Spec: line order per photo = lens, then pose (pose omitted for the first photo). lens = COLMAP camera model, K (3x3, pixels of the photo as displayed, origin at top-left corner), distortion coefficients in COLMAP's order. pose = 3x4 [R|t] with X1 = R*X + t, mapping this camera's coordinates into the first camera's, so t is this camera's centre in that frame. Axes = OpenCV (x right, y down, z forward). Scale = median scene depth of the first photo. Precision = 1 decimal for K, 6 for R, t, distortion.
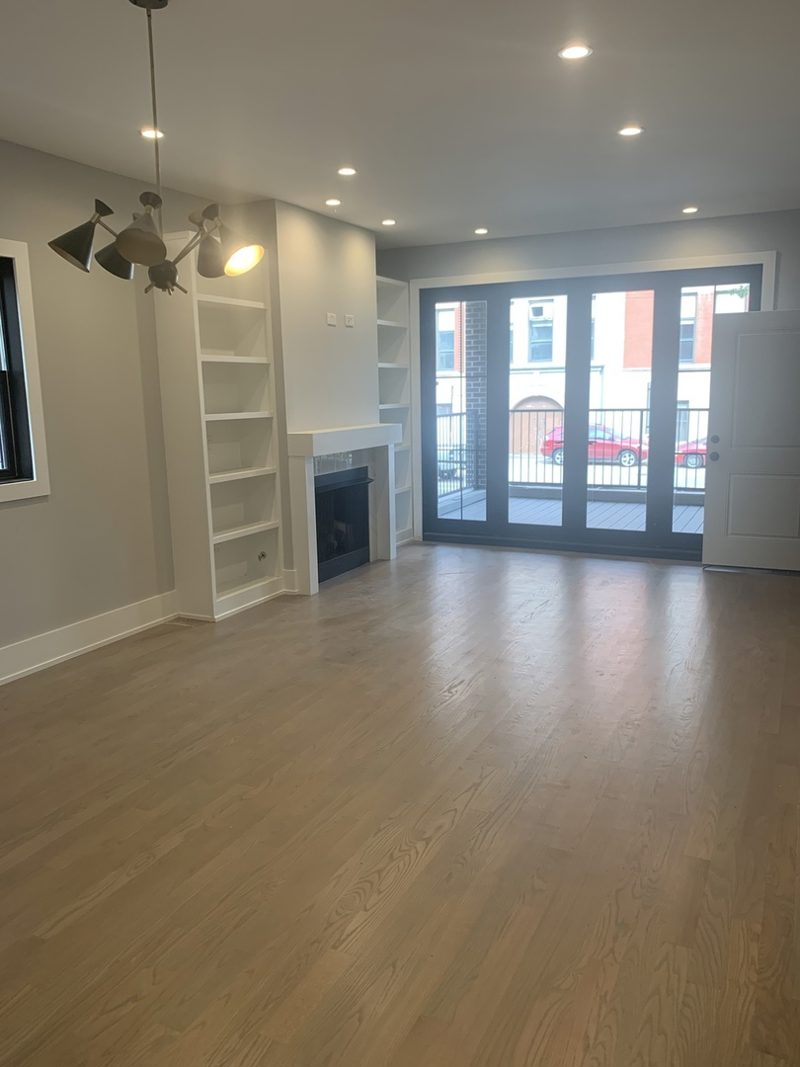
lens RADIAL K [[838.1, 0, 405.1], [0, 838.1, 532.4], [0, 0, 1]] dist [0.035458, -0.031937]
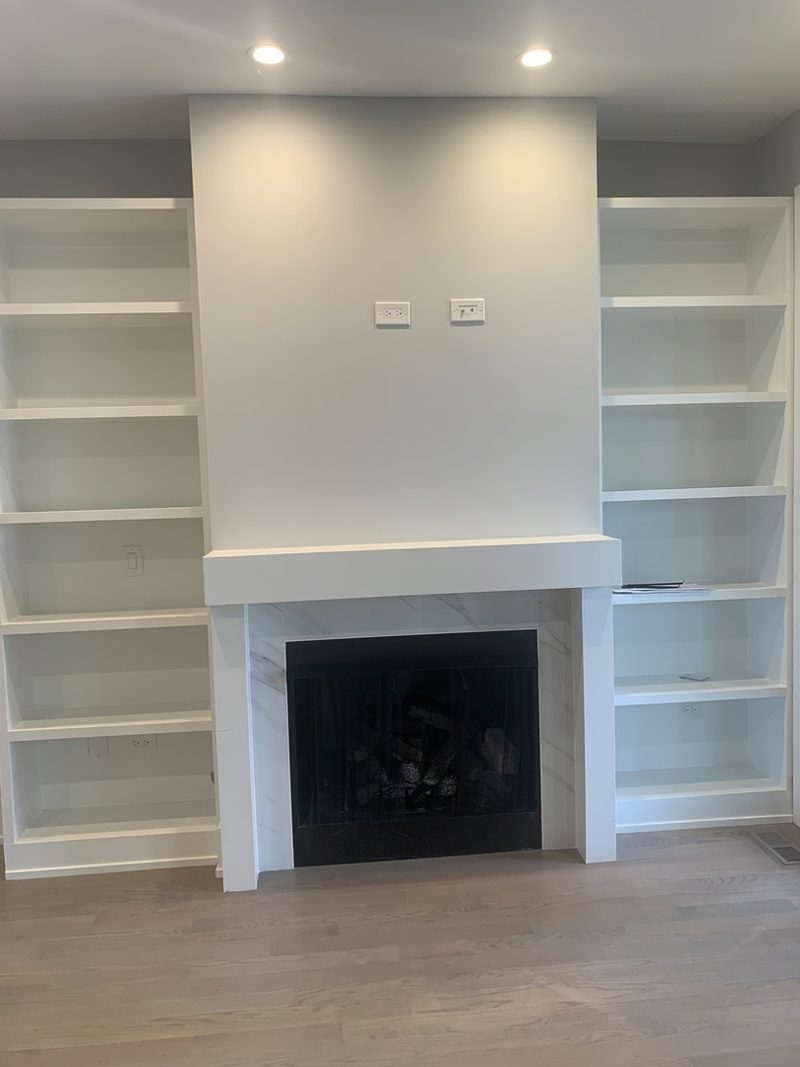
lens RADIAL K [[838.1, 0, 443.9], [0, 838.1, 508.9], [0, 0, 1]] dist [0.035458, -0.031937]
pose [[0.509139, 0.055819, -0.858873, 0.321140], [-0.127954, 0.991715, -0.011398, -0.138539], [0.851120, 0.115699, 0.512062, 0.765834]]
